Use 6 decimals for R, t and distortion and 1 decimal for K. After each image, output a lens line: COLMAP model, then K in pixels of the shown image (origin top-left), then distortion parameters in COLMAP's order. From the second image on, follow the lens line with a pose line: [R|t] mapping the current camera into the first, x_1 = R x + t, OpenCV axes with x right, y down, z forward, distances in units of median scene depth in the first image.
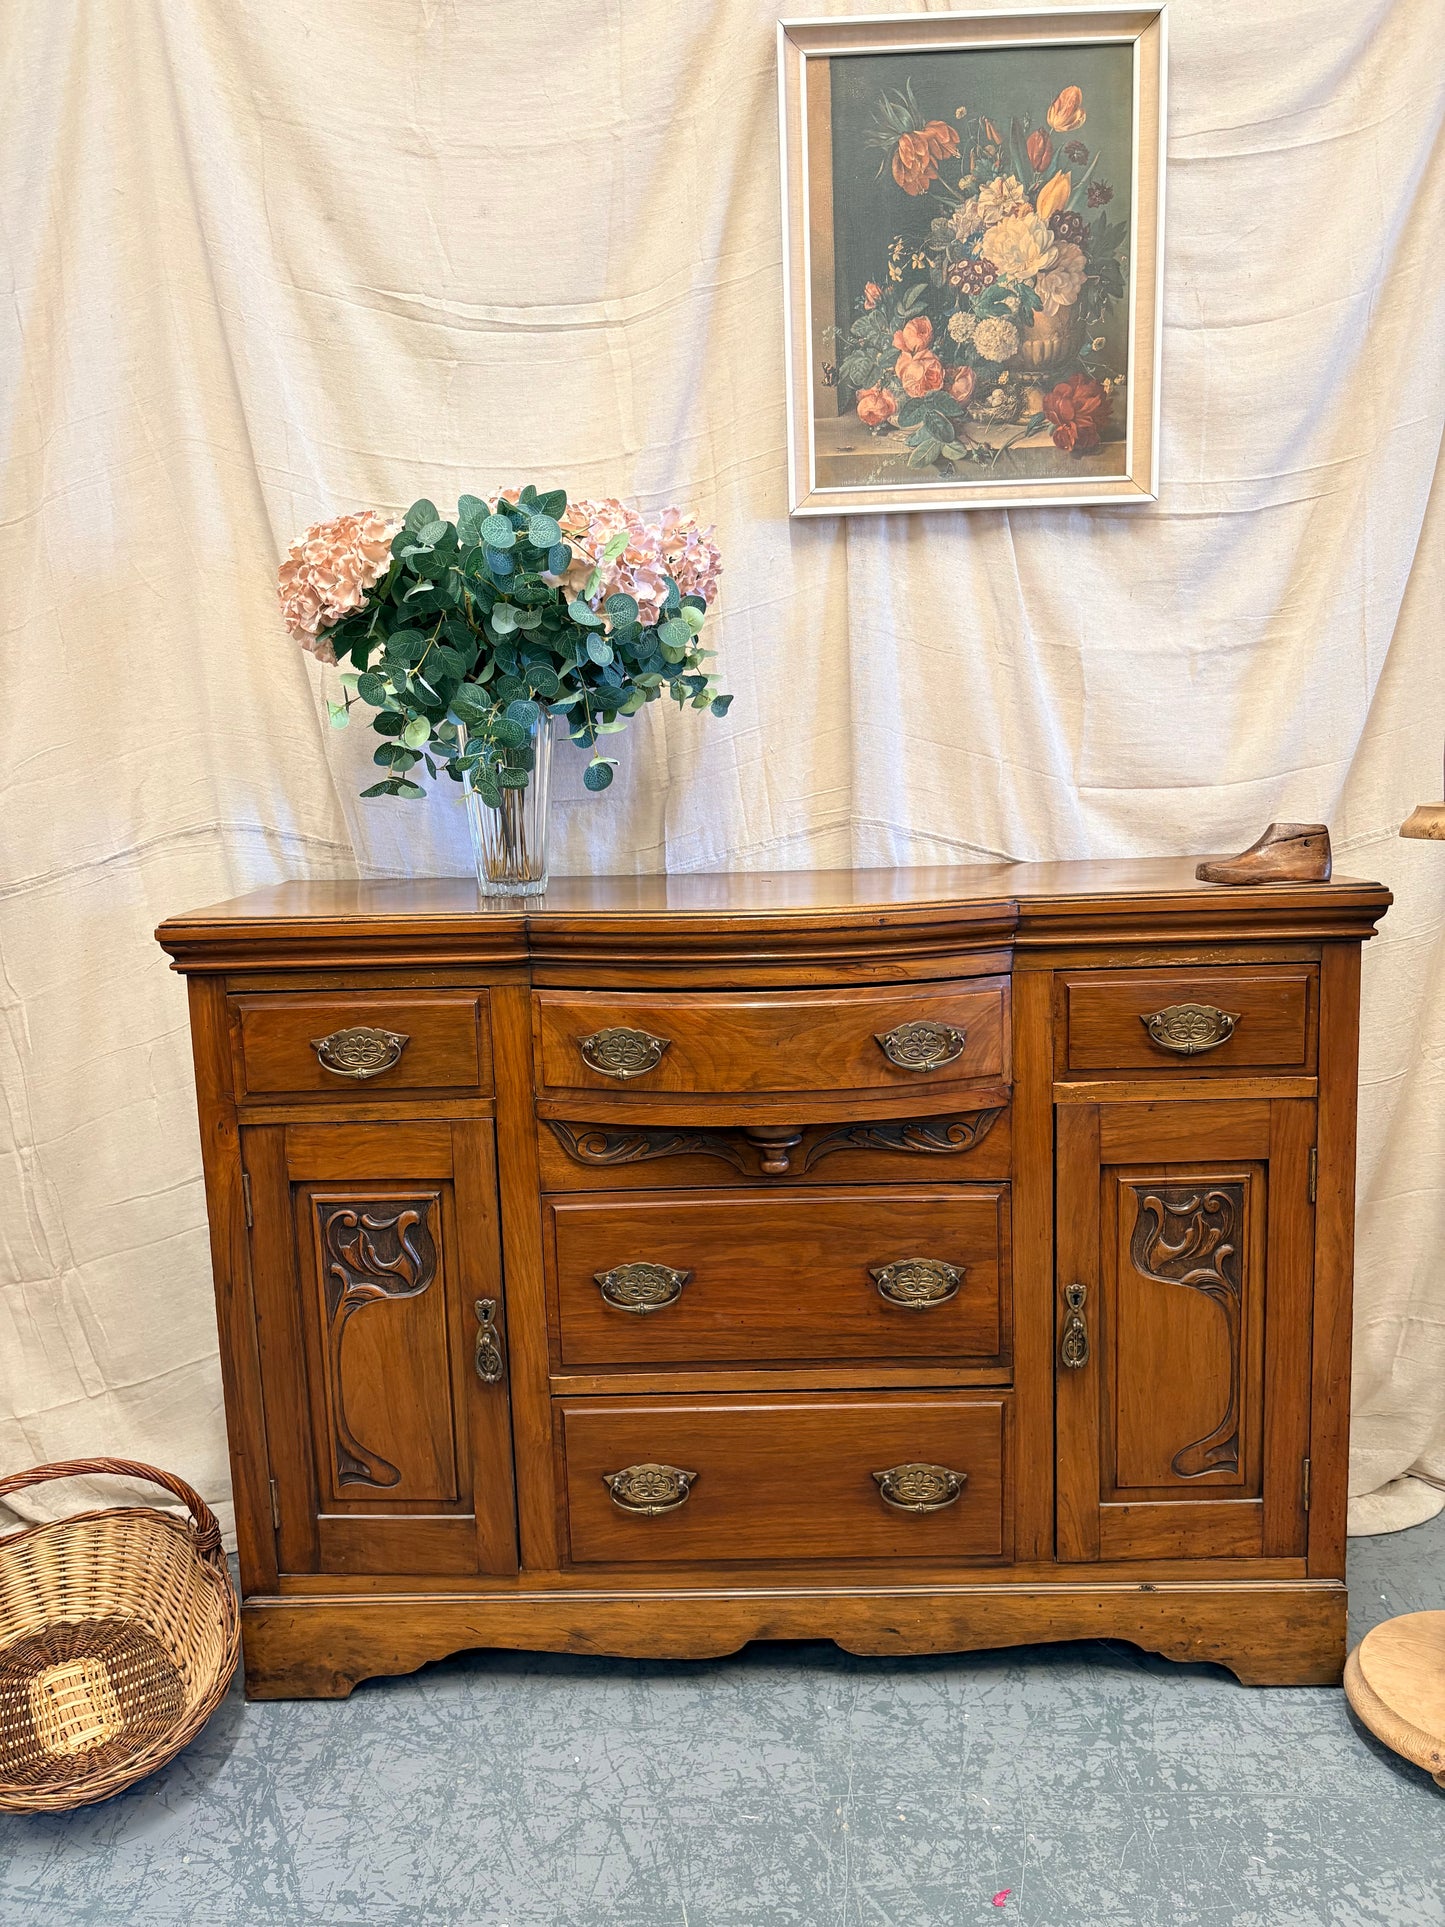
lens RADIAL K [[1471.6, 0, 715.3], [0, 1471.6, 964.3], [0, 0, 1]] dist [0.038636, -0.051822]
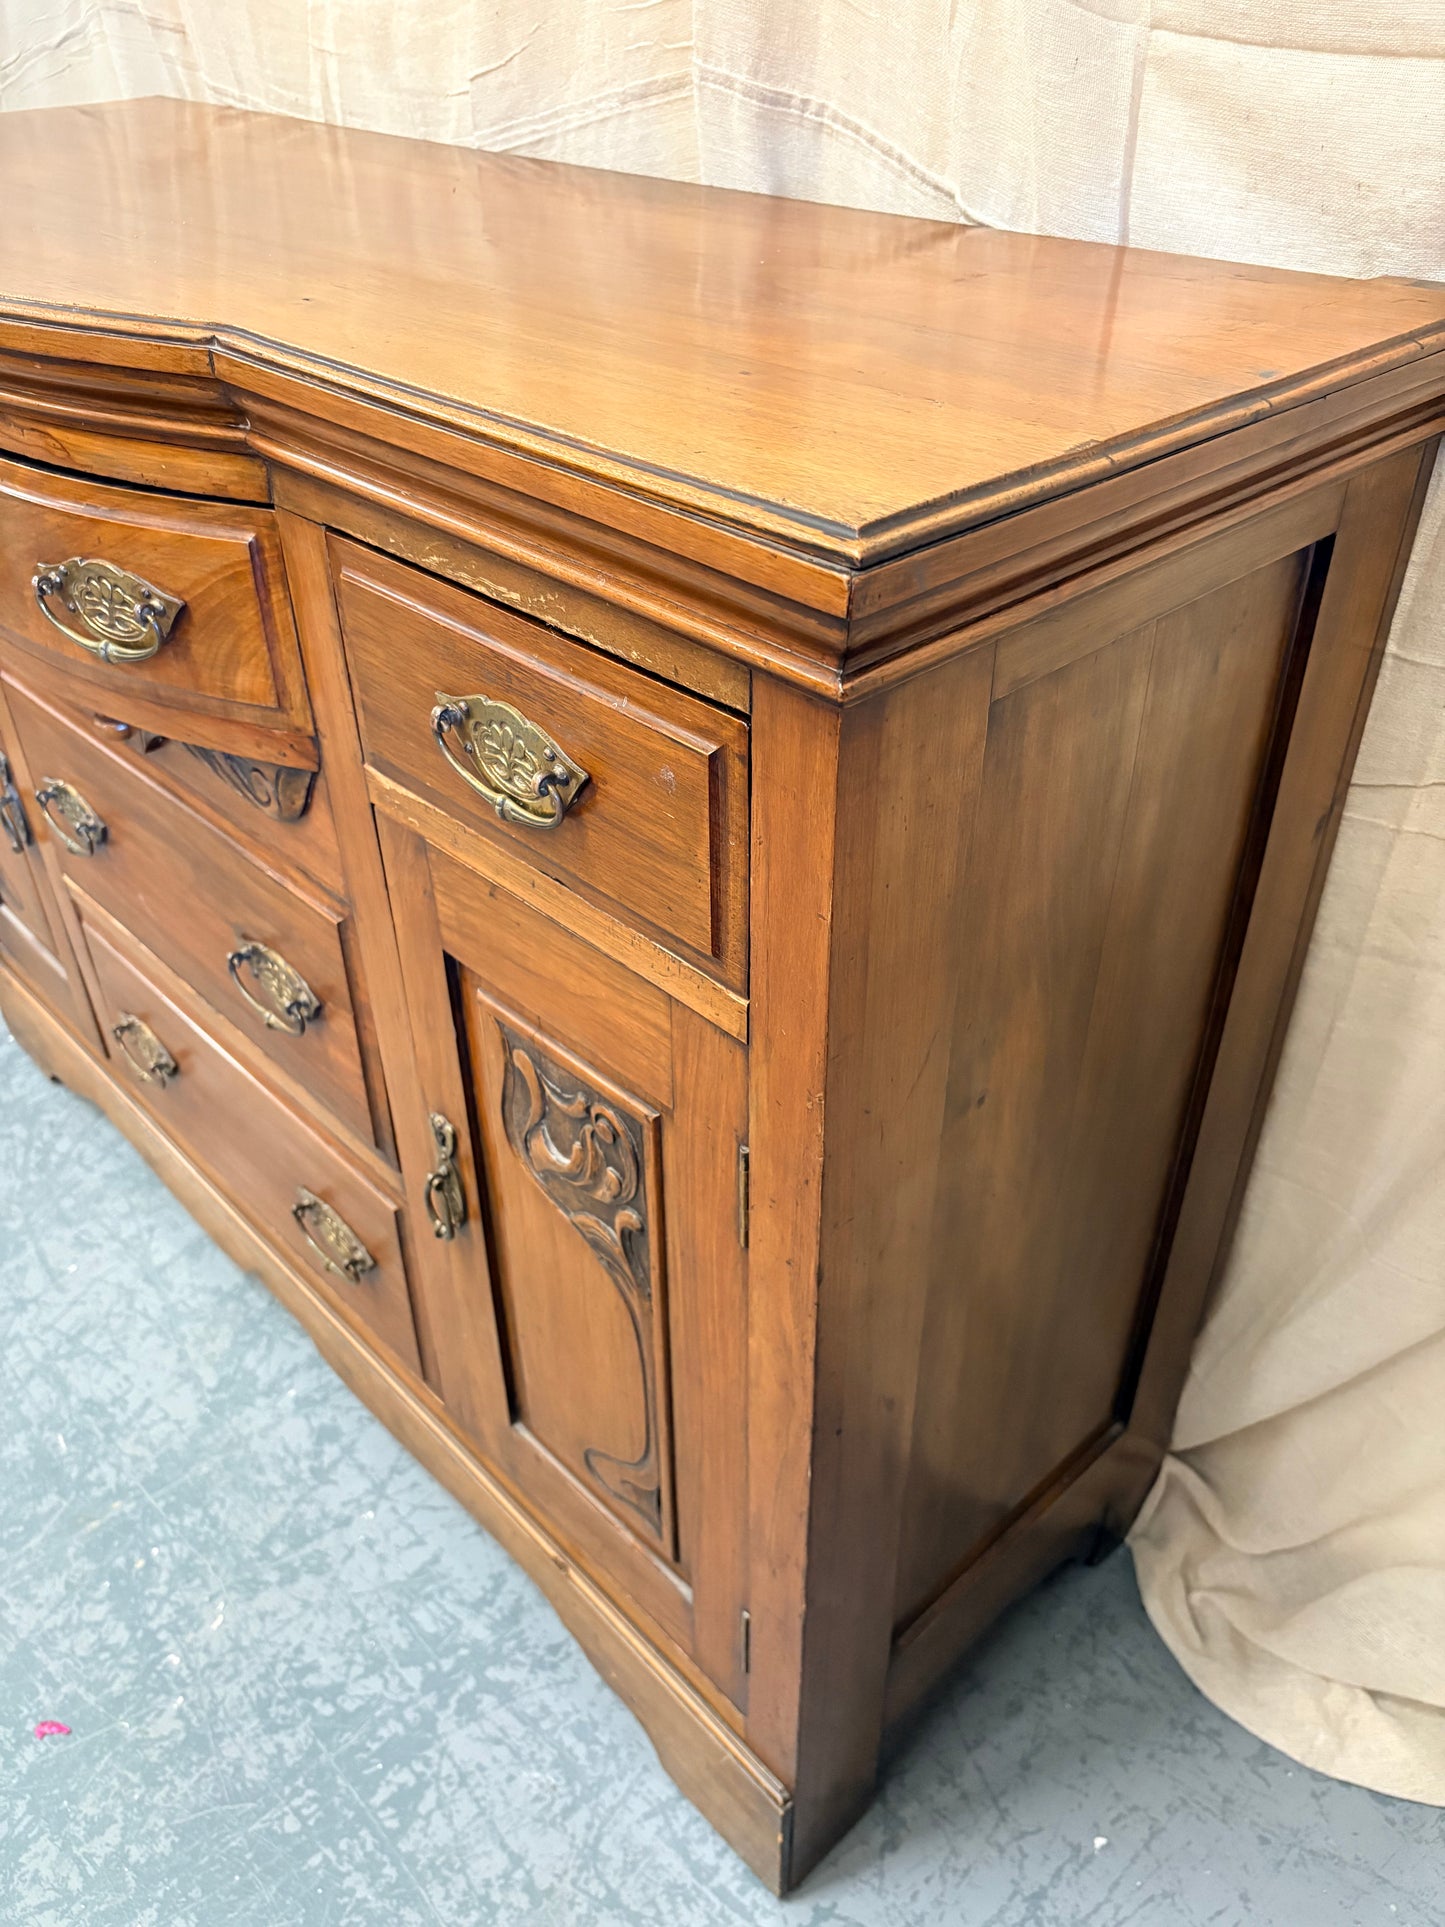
lens RADIAL K [[1471.6, 0, 710.7], [0, 1471.6, 967.2], [0, 0, 1]] dist [0.038636, -0.051822]
pose [[0.699193, 0.437467, -0.565466, 0.587361], [-0.117696, 0.850577, 0.512511, -0.116803], [0.705179, -0.291791, 0.646205, 0.732971]]
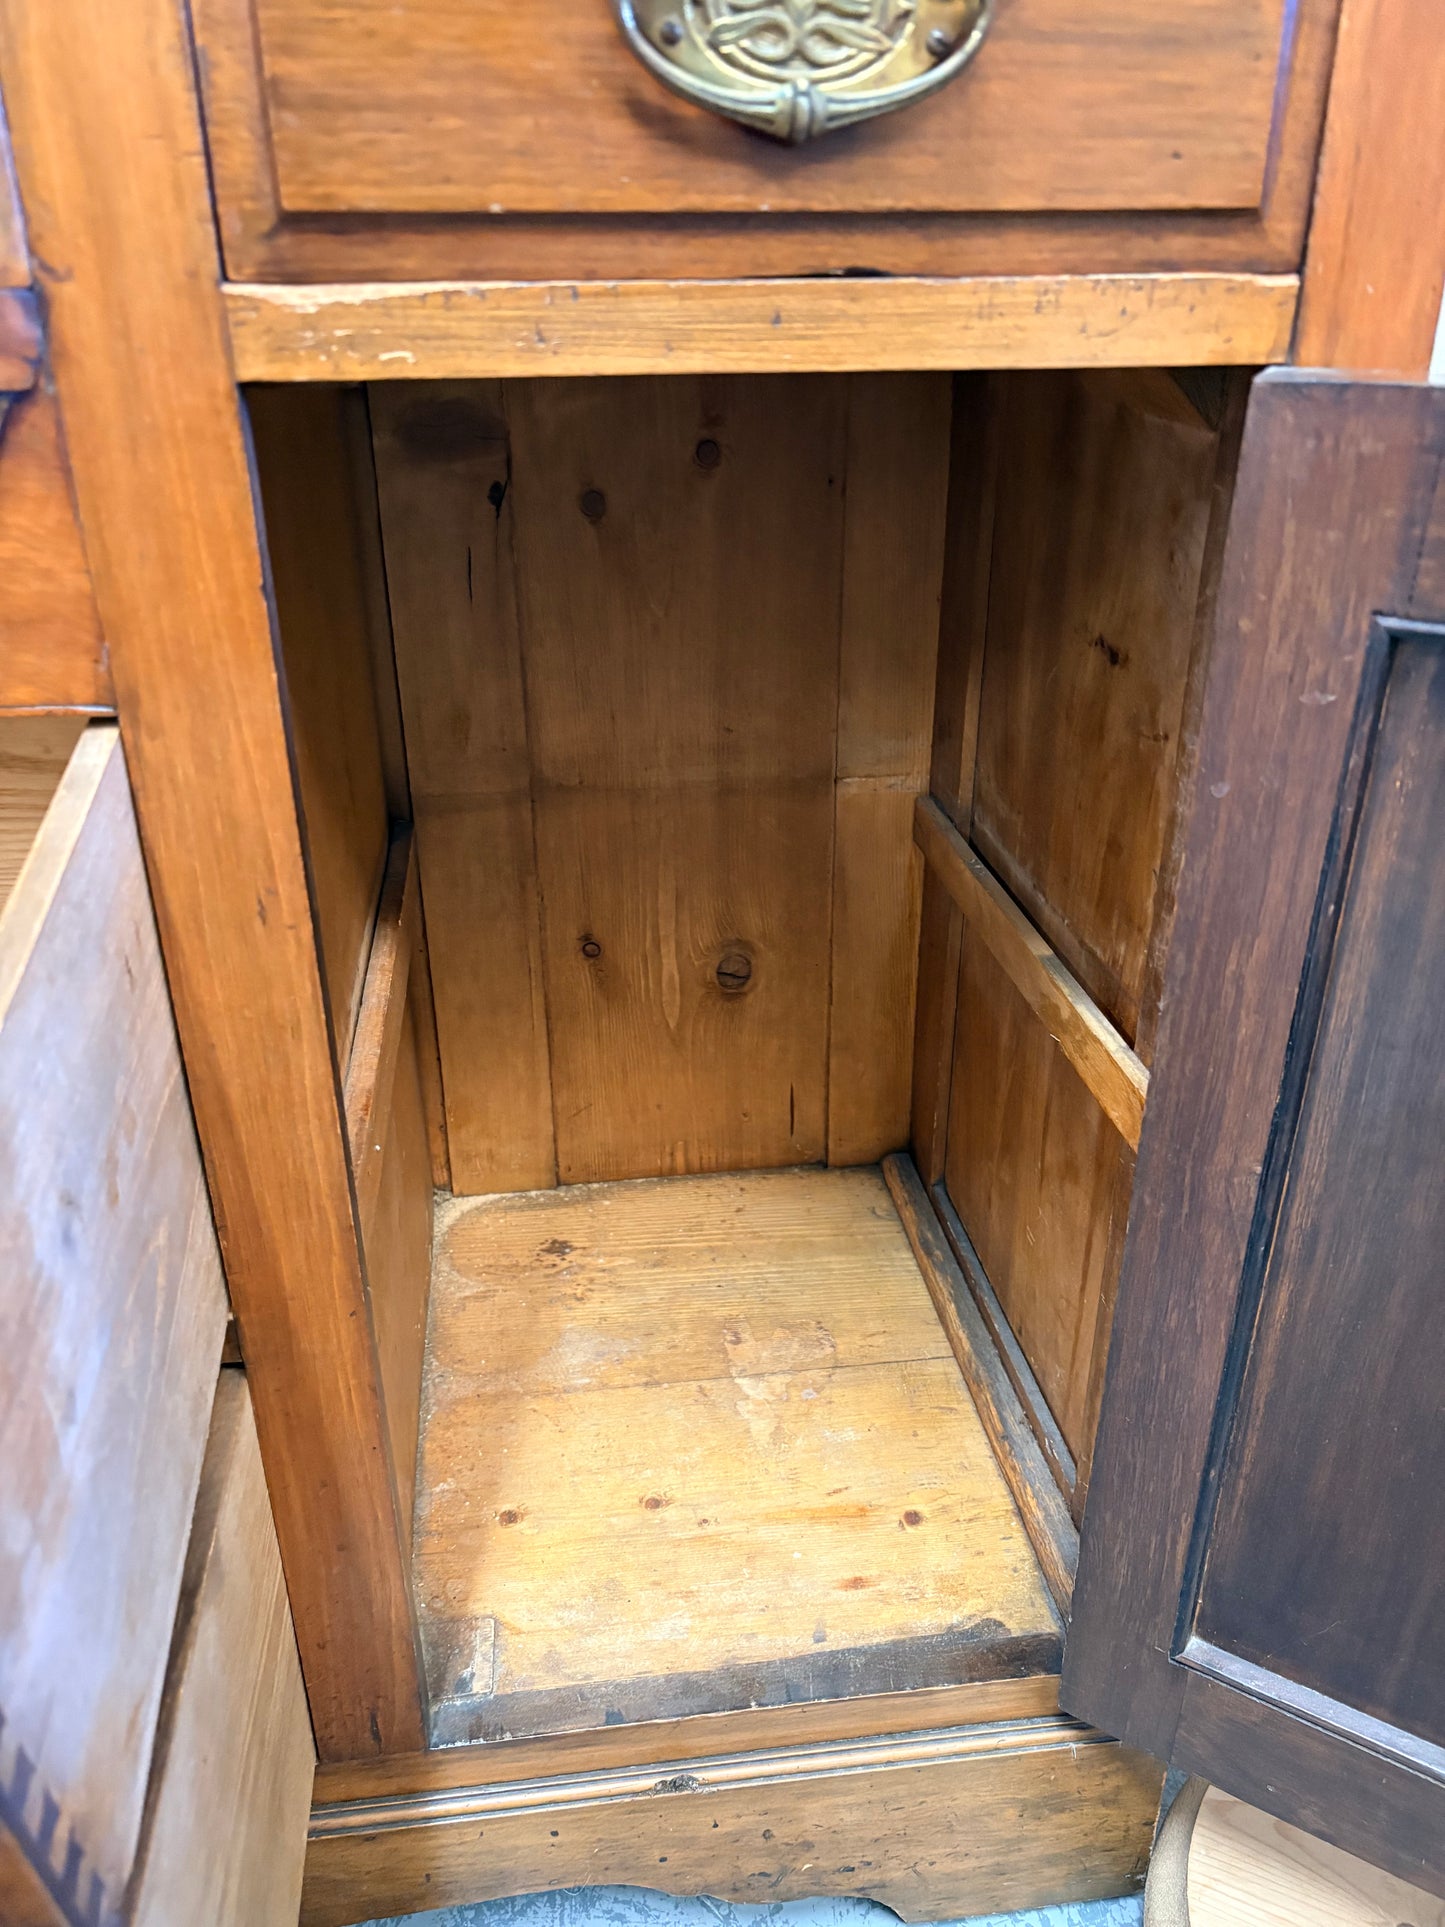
lens RADIAL K [[1471.6, 0, 708.6], [0, 1471.6, 963.5], [0, 0, 1]] dist [0.038636, -0.051822]
pose [[0.988289, -0.041320, 0.146895, 0.257994], [-0.005946, 0.951483, 0.307644, 0.106730], [-0.152480, -0.304914, 0.940094, 0.720249]]
